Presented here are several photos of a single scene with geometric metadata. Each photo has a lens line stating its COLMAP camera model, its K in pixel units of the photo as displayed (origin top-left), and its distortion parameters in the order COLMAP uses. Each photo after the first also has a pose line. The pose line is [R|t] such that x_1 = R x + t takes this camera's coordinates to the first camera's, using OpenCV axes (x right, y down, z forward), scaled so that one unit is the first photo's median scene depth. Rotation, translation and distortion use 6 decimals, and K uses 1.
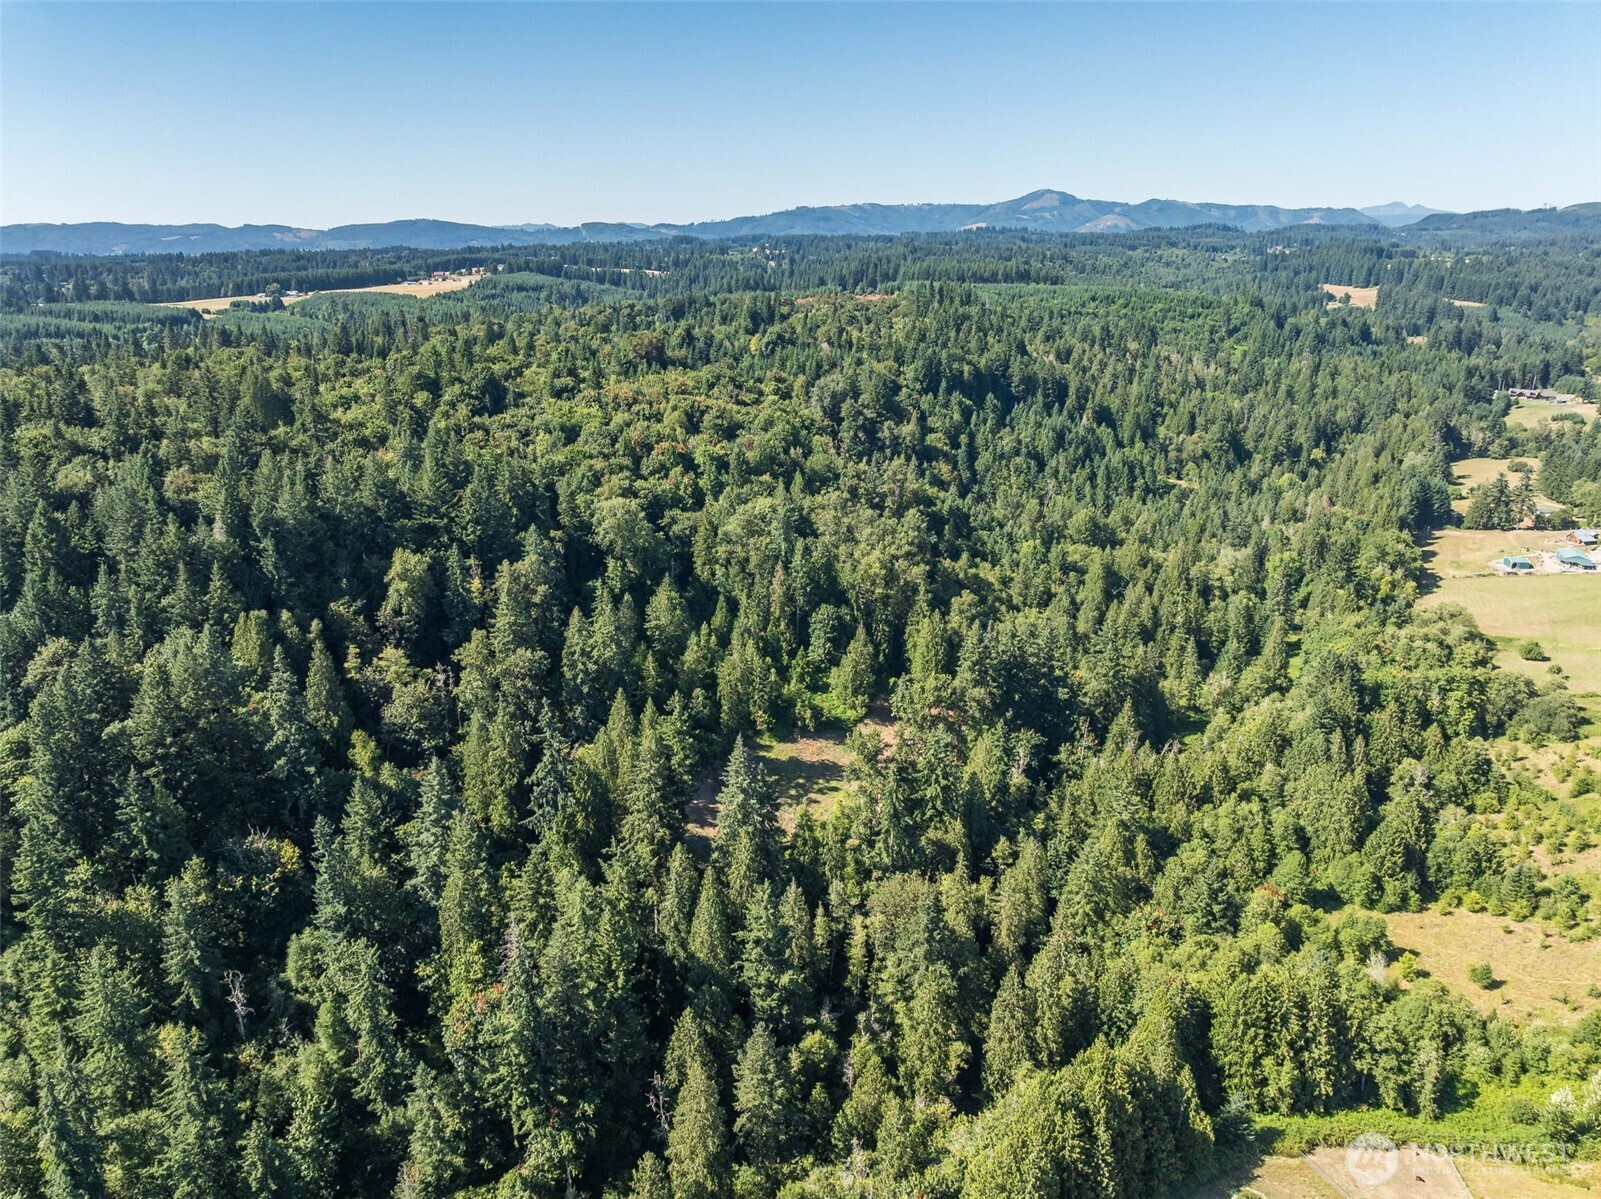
lens RADIAL K [[1127.0, 0, 795.7], [0, 1127.0, 592.7], [0, 0, 1]] dist [-0.053581, 0.024883]
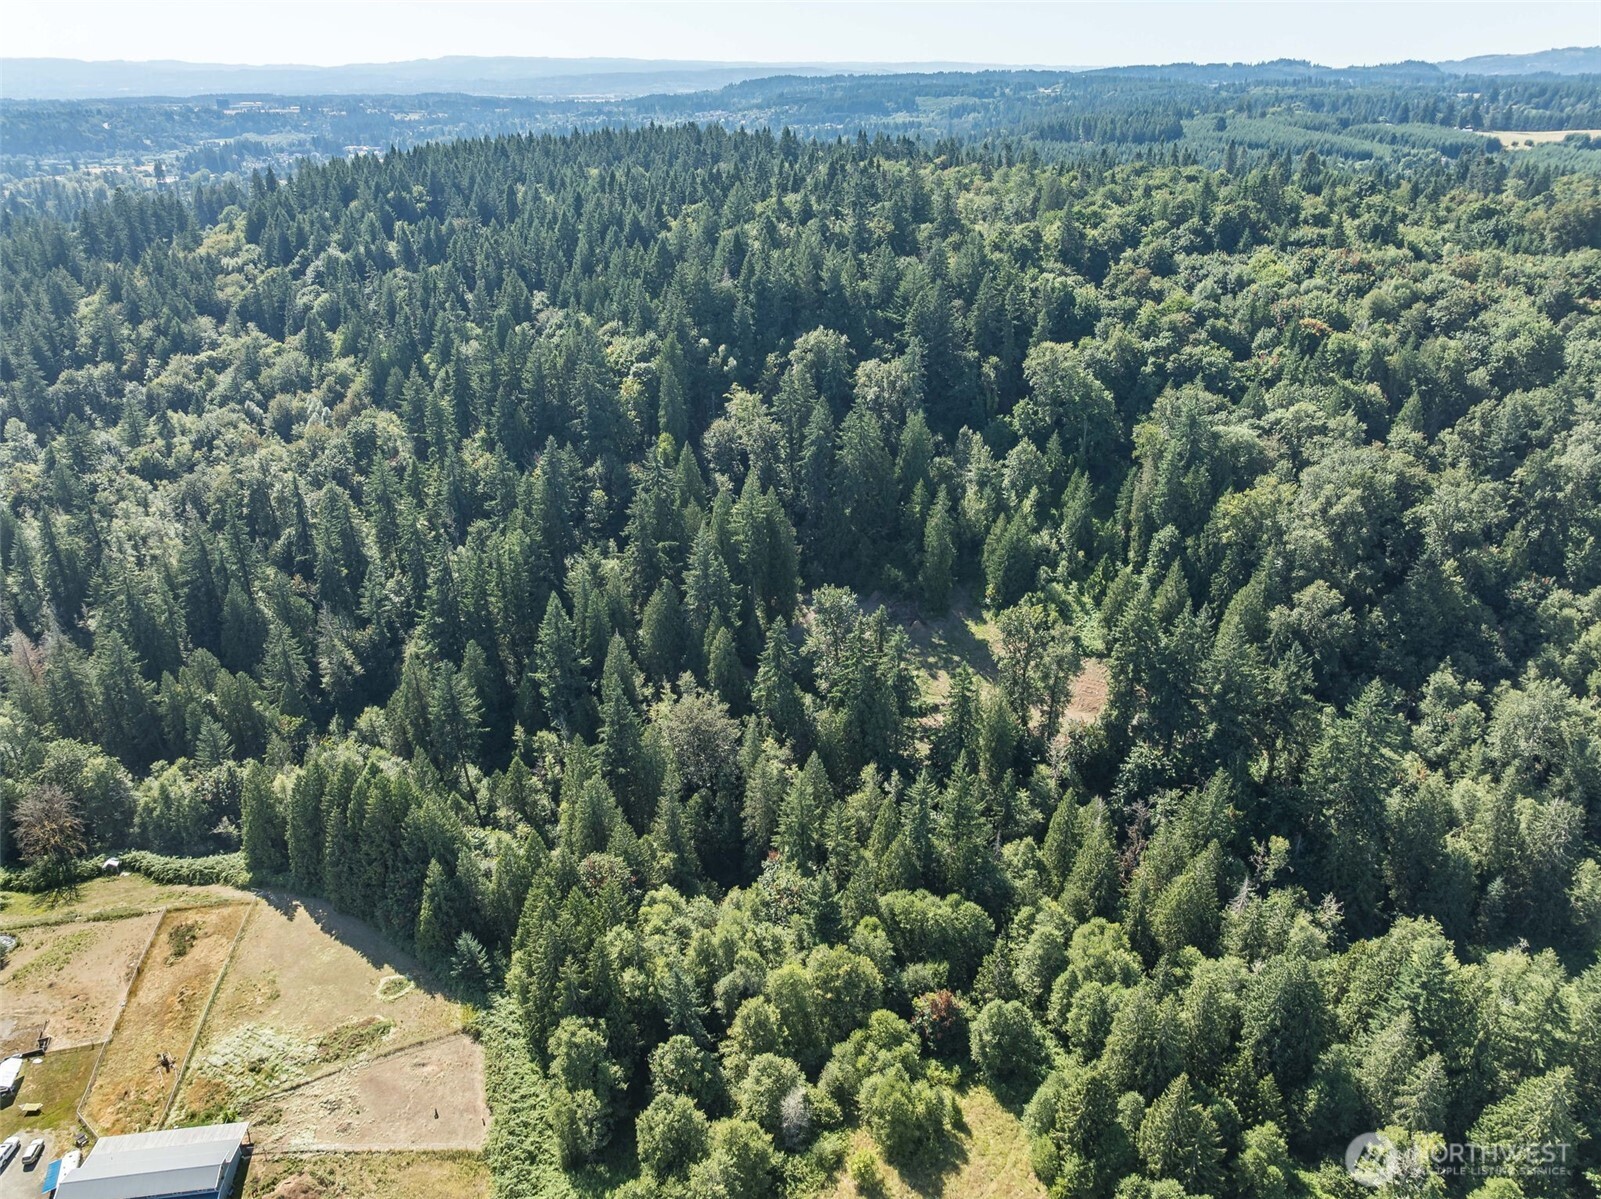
lens RADIAL K [[1127.0, 0, 800.2], [0, 1127.0, 603.1], [0, 0, 1]] dist [-0.053581, 0.024883]
pose [[0.342148, 0.409082, -0.845924, 0.531913], [-0.278438, 0.903964, 0.324532, -0.104892], [0.897445, 0.124500, 0.423193, 0.338799]]
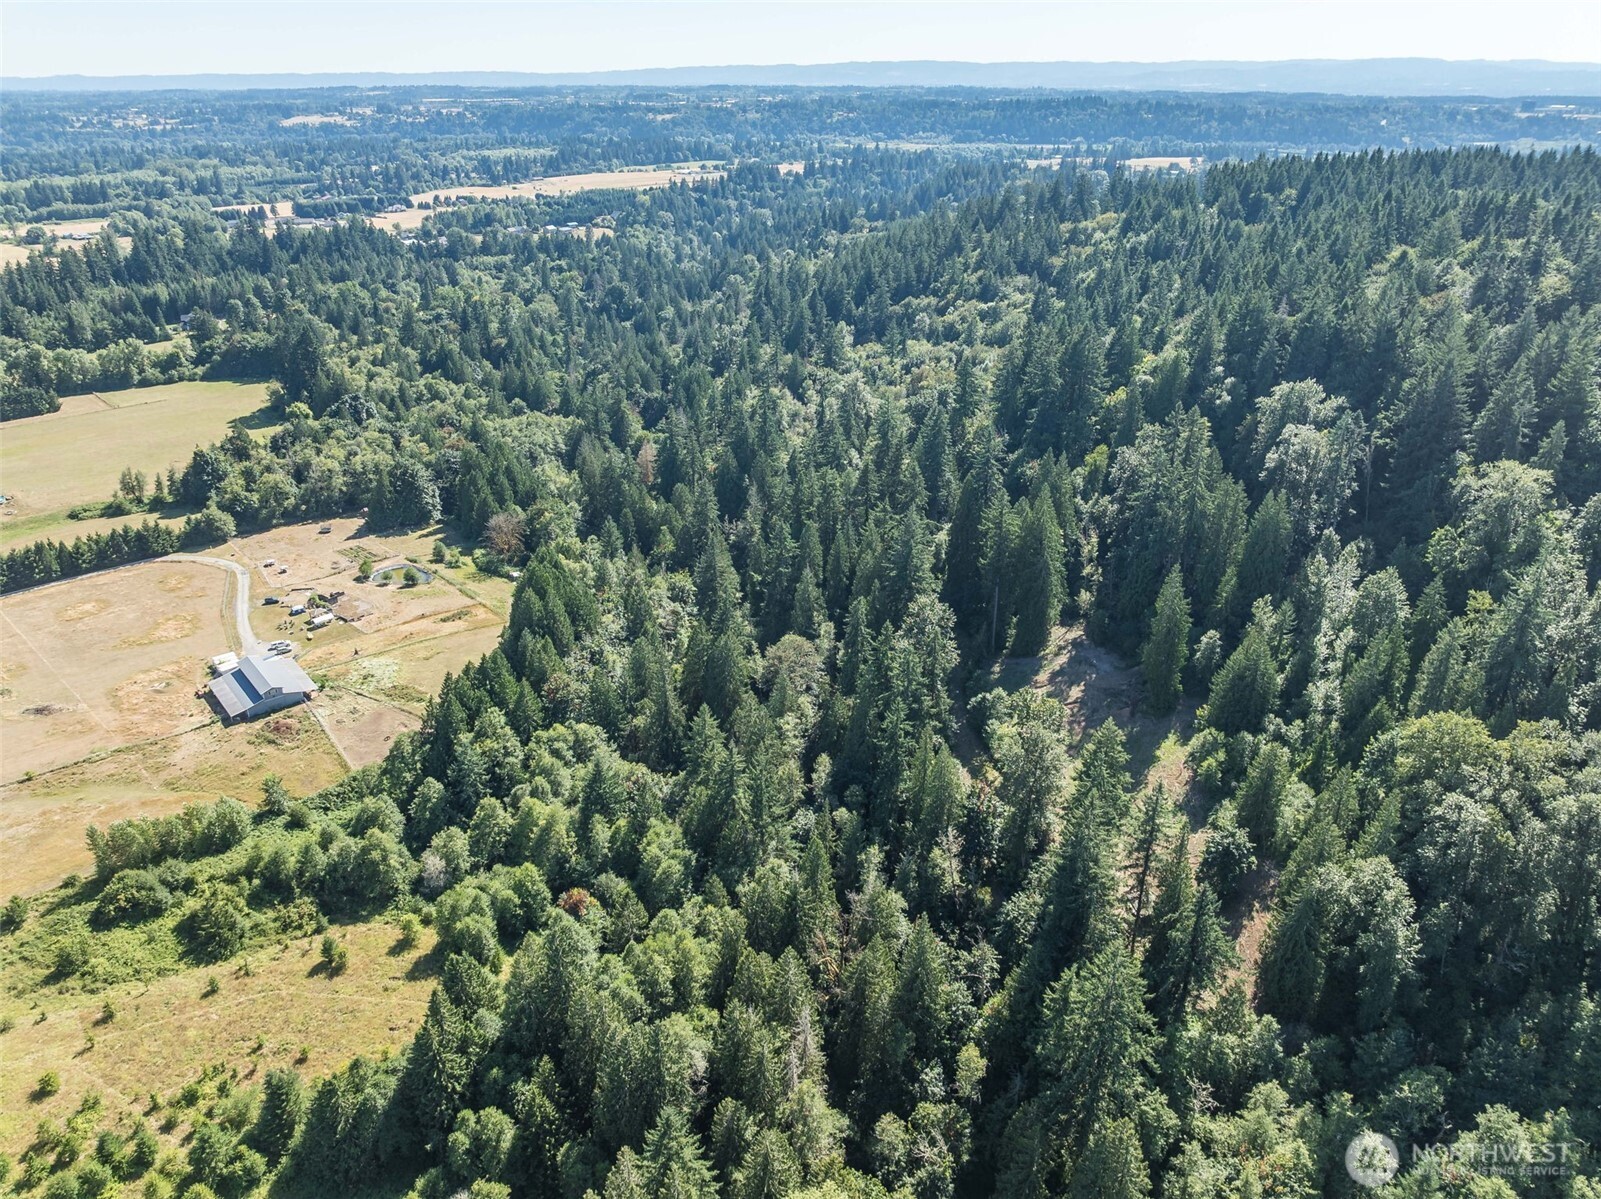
lens RADIAL K [[1127.0, 0, 797.8], [0, 1127.0, 603.9], [0, 0, 1]] dist [-0.053581, 0.024883]
pose [[-0.620688, 0.343183, -0.704962, 0.487193], [-0.229172, 0.780447, 0.581706, -0.243609], [0.749818, 0.522616, -0.405766, 0.787663]]
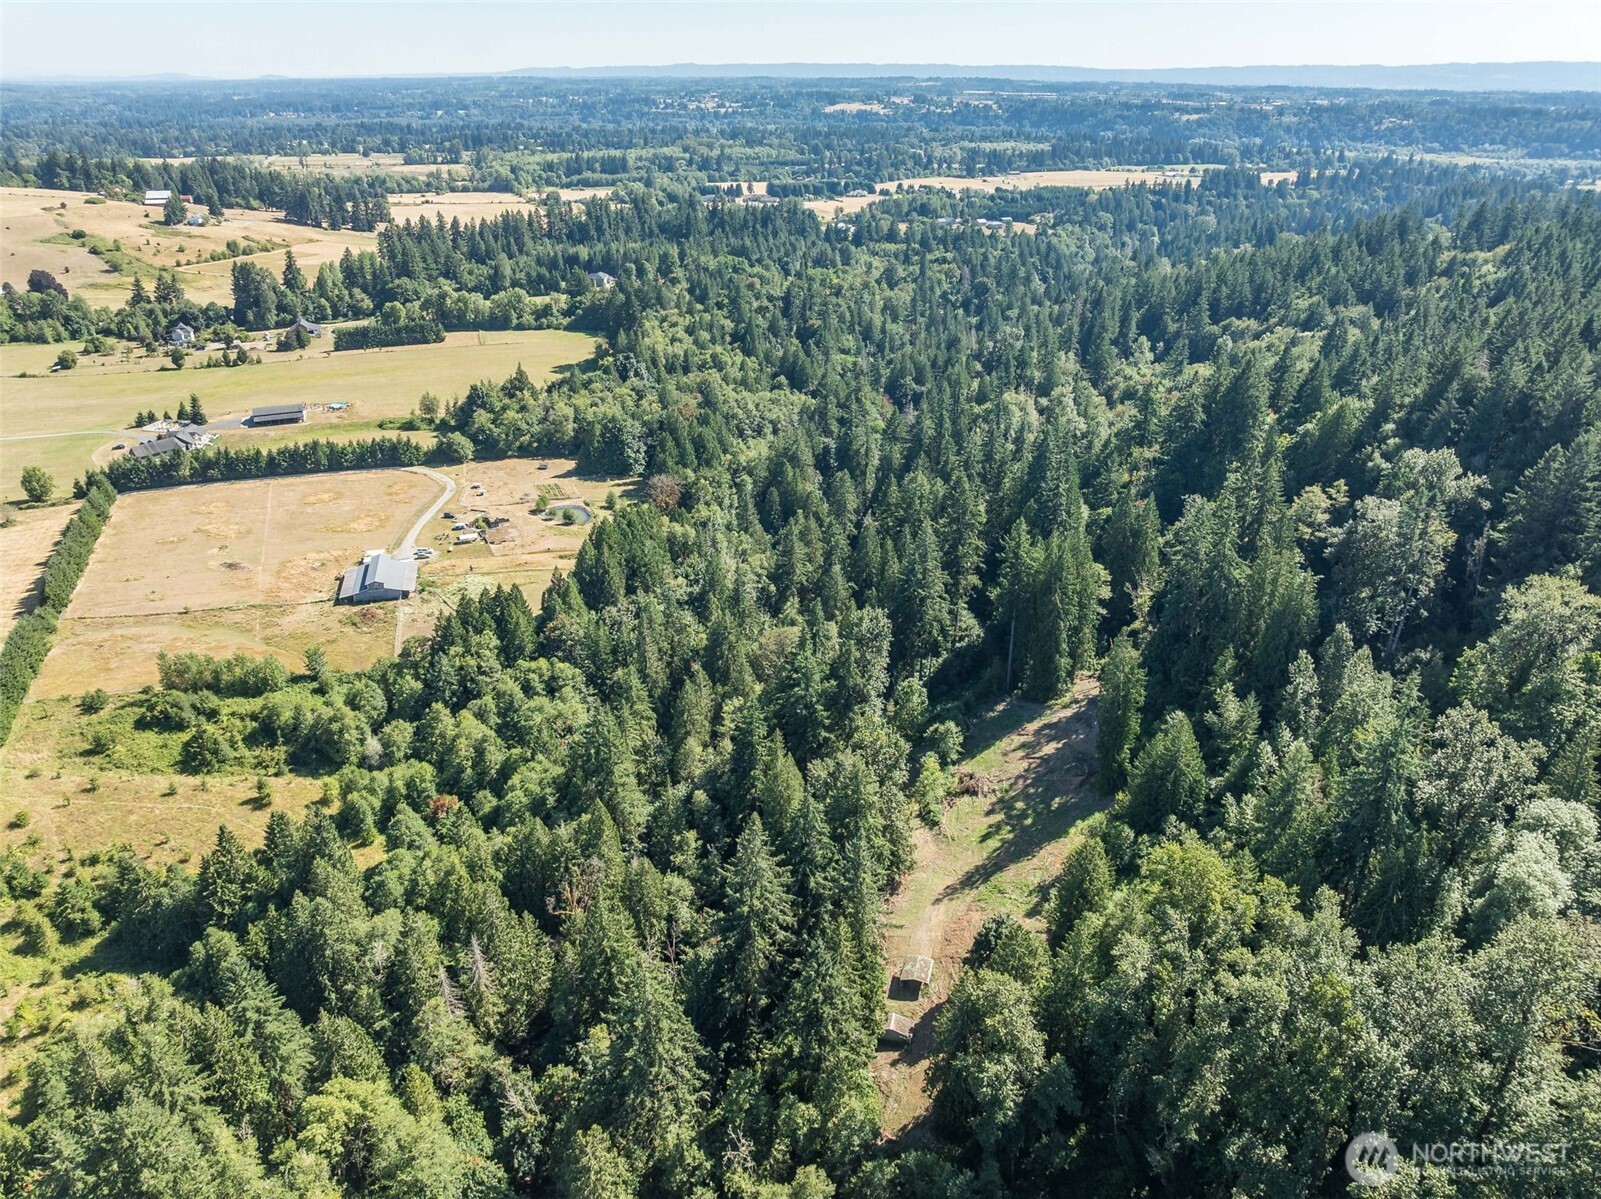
lens RADIAL K [[1127.0, 0, 795.9], [0, 1127.0, 603.4], [0, 0, 1]] dist [-0.053581, 0.024883]
pose [[-0.899786, 0.192974, -0.391340, 0.290527], [-0.126630, 0.742796, 0.657434, -0.292810], [0.417553, 0.641105, -0.643921, 0.945286]]
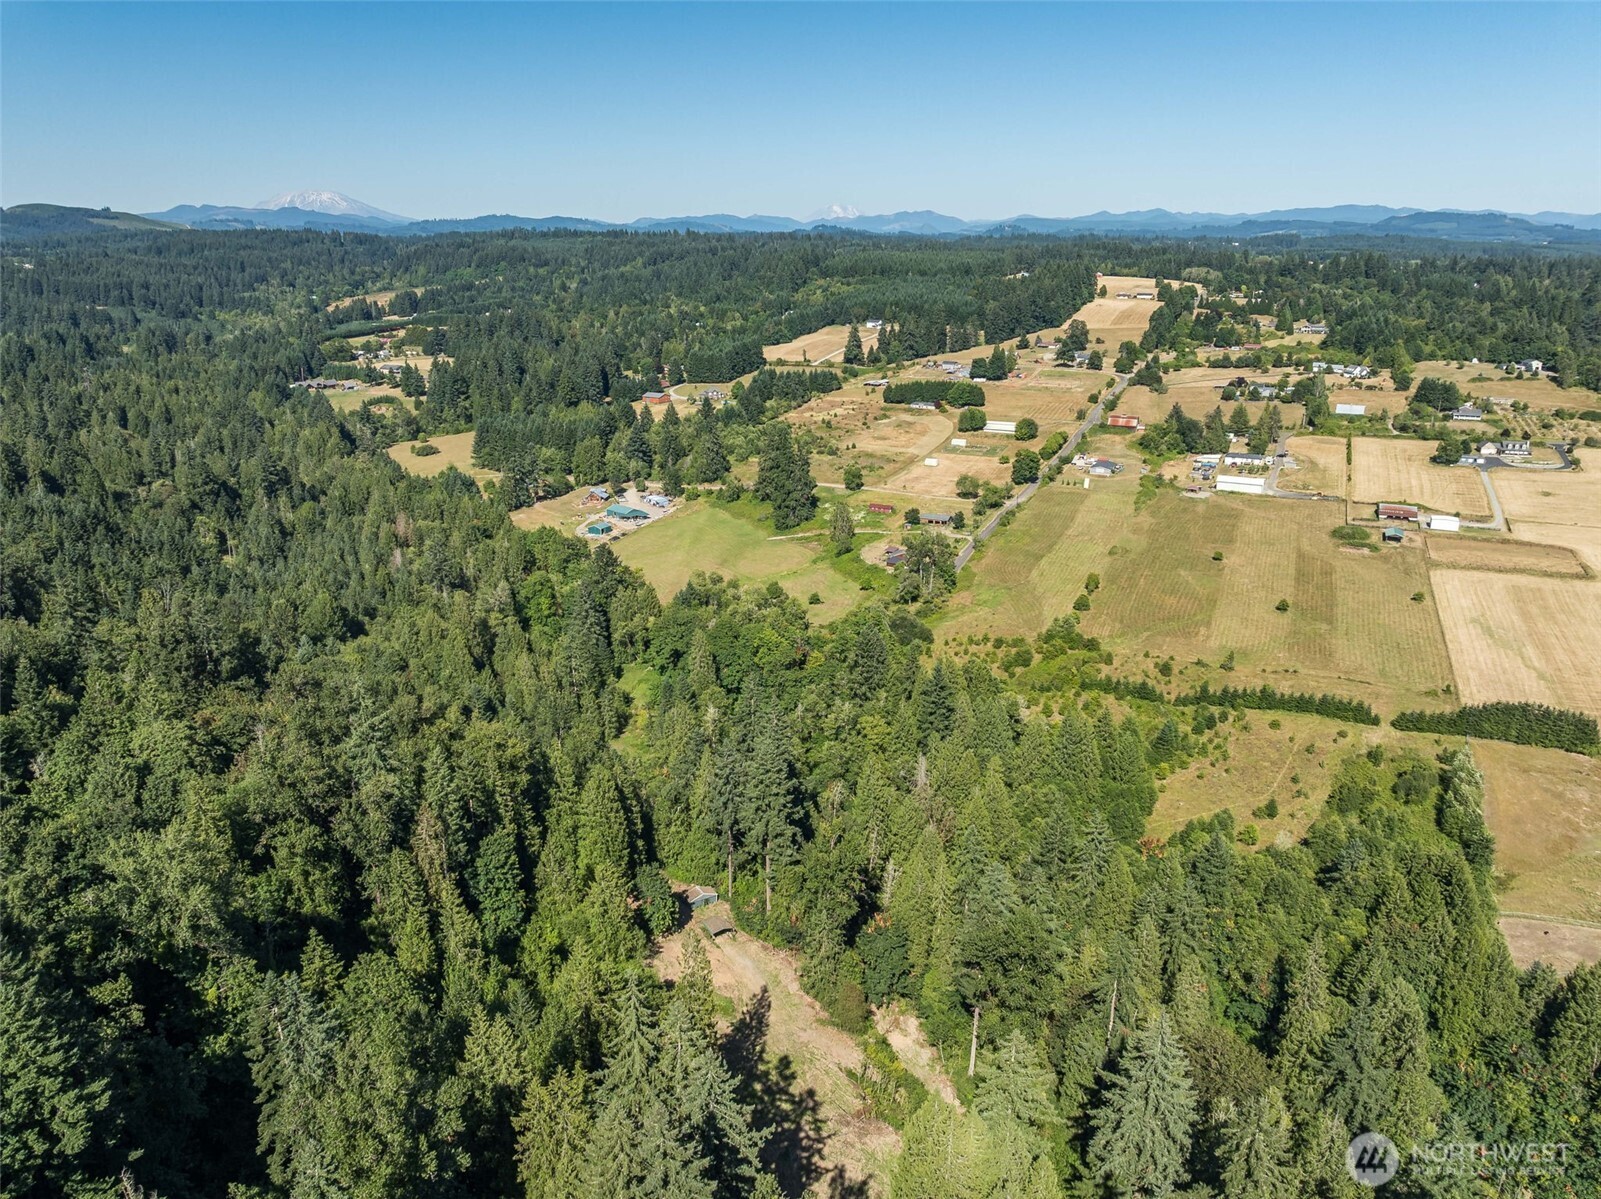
lens RADIAL K [[1127.0, 0, 793.7], [0, 1127.0, 605.2], [0, 0, 1]] dist [-0.053581, 0.024883]
pose [[0.350661, -0.287944, 0.891137, -0.329008], [0.281136, 0.940036, 0.193117, -0.139530], [-0.893308, 0.182812, 0.410586, 0.487313]]
